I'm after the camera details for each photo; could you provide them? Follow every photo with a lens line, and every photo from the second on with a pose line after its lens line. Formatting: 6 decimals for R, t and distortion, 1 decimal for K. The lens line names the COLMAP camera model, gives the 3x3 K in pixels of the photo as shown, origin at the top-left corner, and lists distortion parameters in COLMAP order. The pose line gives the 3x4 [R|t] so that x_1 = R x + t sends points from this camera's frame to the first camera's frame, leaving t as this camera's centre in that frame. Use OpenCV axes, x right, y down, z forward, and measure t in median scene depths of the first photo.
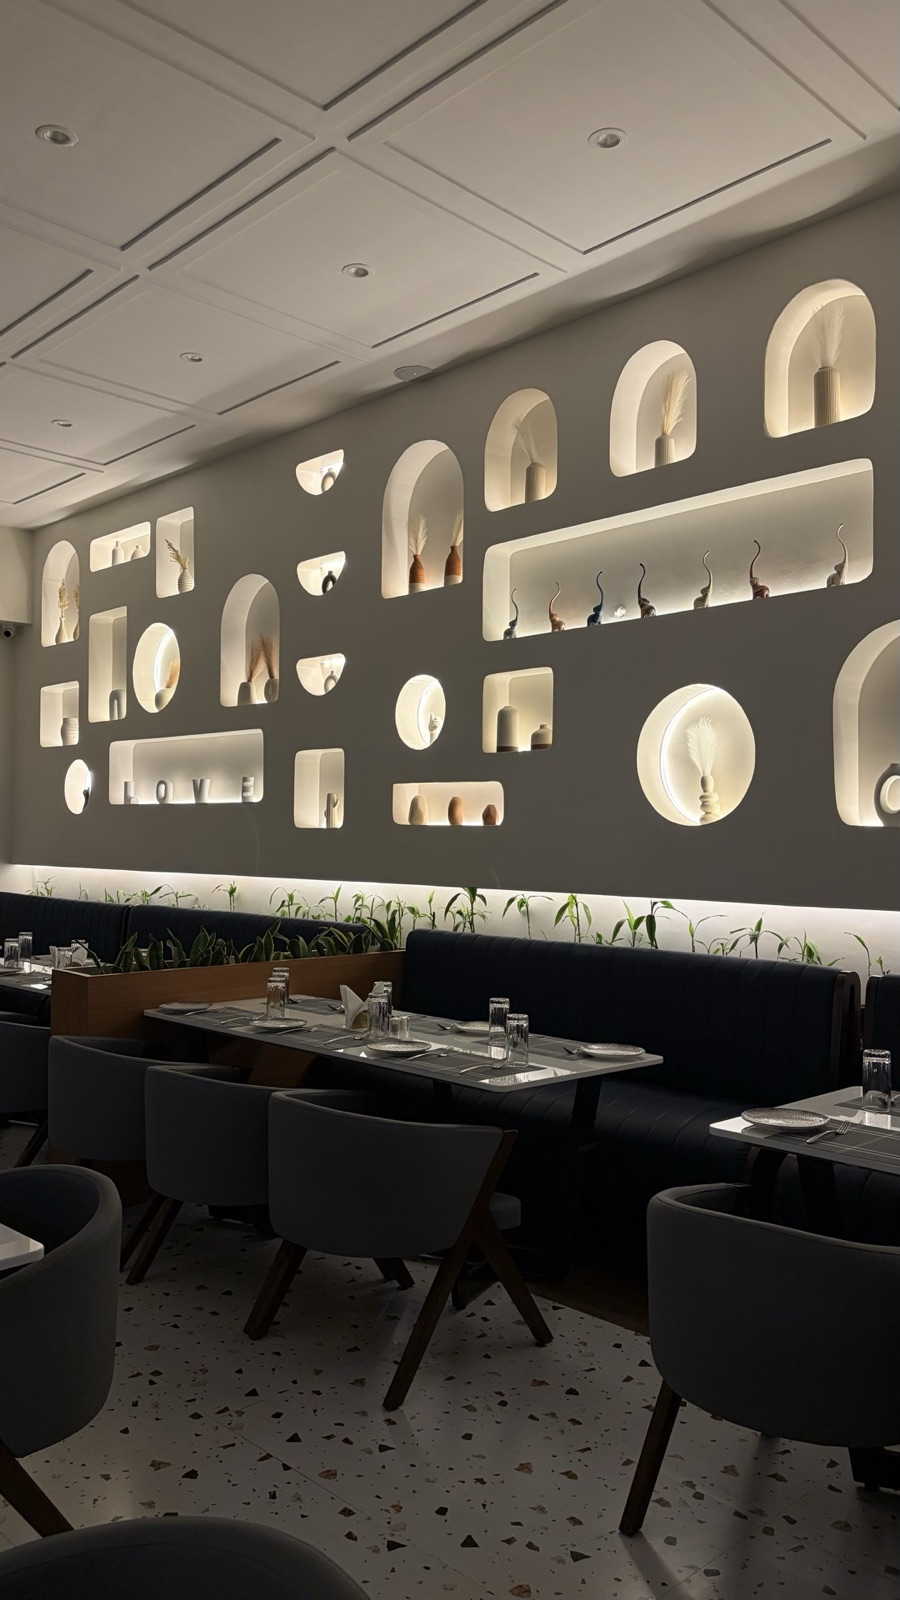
lens RADIAL K [[1202.3, 0, 445.5], [0, 1202.3, 810.2], [0, 0, 1]] dist [0.056494, -0.047784]
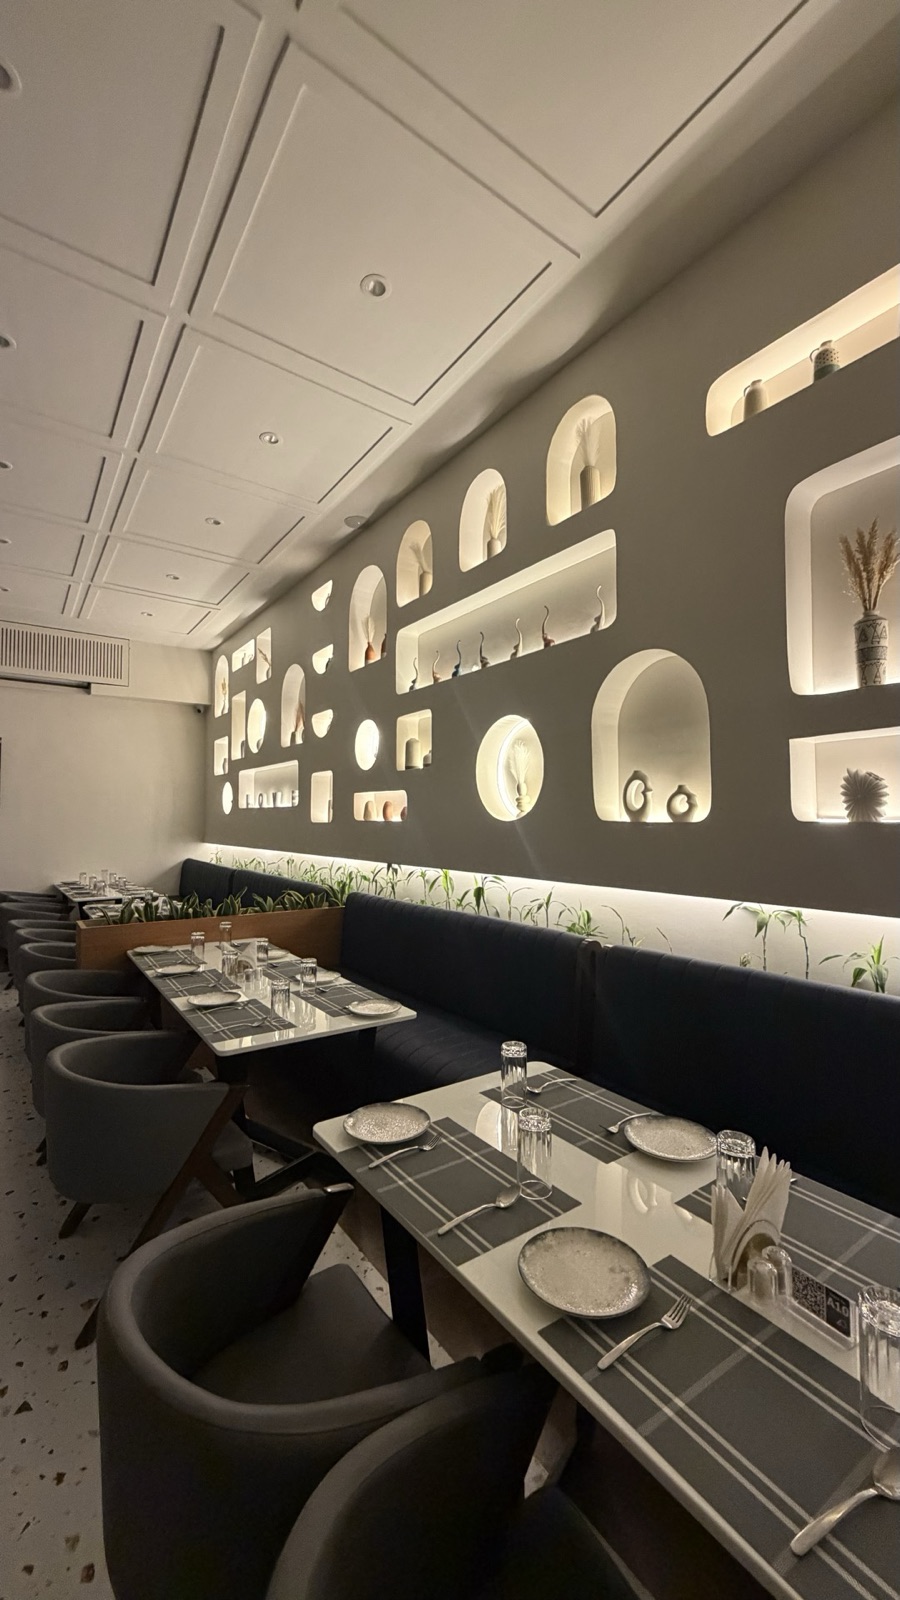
lens RADIAL K [[635.2, 0, 444.4], [0, 635.2, 797.3], [0, 0, 1]] dist [0.002450, 0.000459]
pose [[0.987594, -0.013992, -0.156404, 0.209186], [0.011282, 0.999771, -0.018202, -0.000928], [0.156623, 0.016212, 0.987525, 0.248903]]
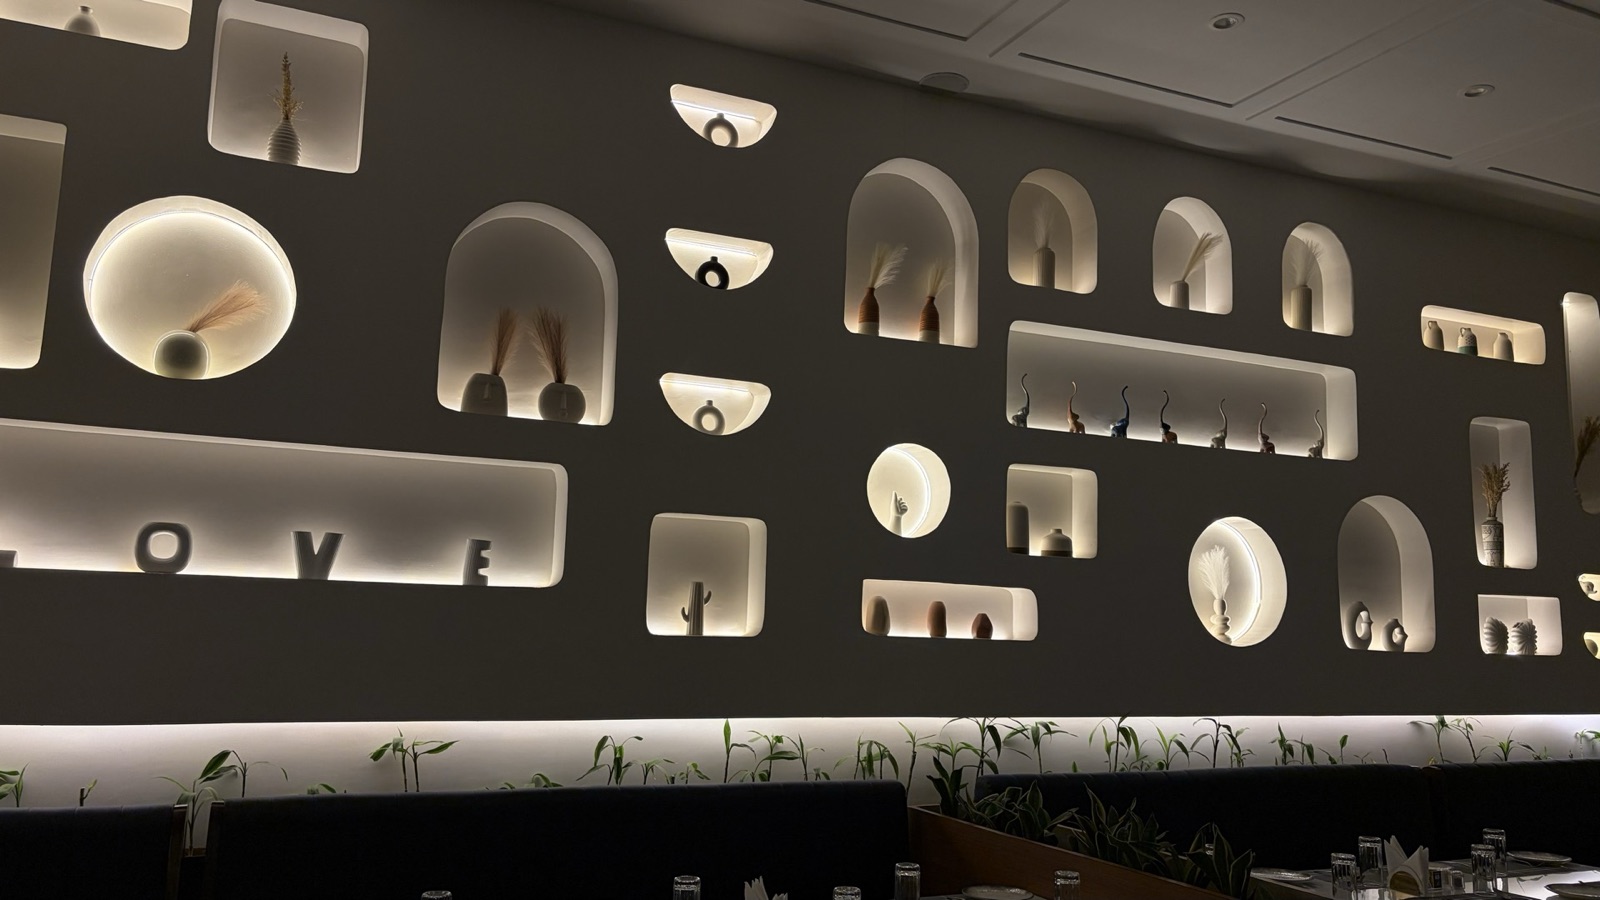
lens RADIAL K [[1202.3, 0, 795.0], [0, 1202.3, 461.4], [0, 0, 1]] dist [0.056494, -0.047784]
pose [[0.331771, 0.137835, 0.933236, -0.827149], [-0.035263, 0.990389, -0.133739, 0.007361], [-0.942701, 0.011462, 0.333442, 0.860451]]
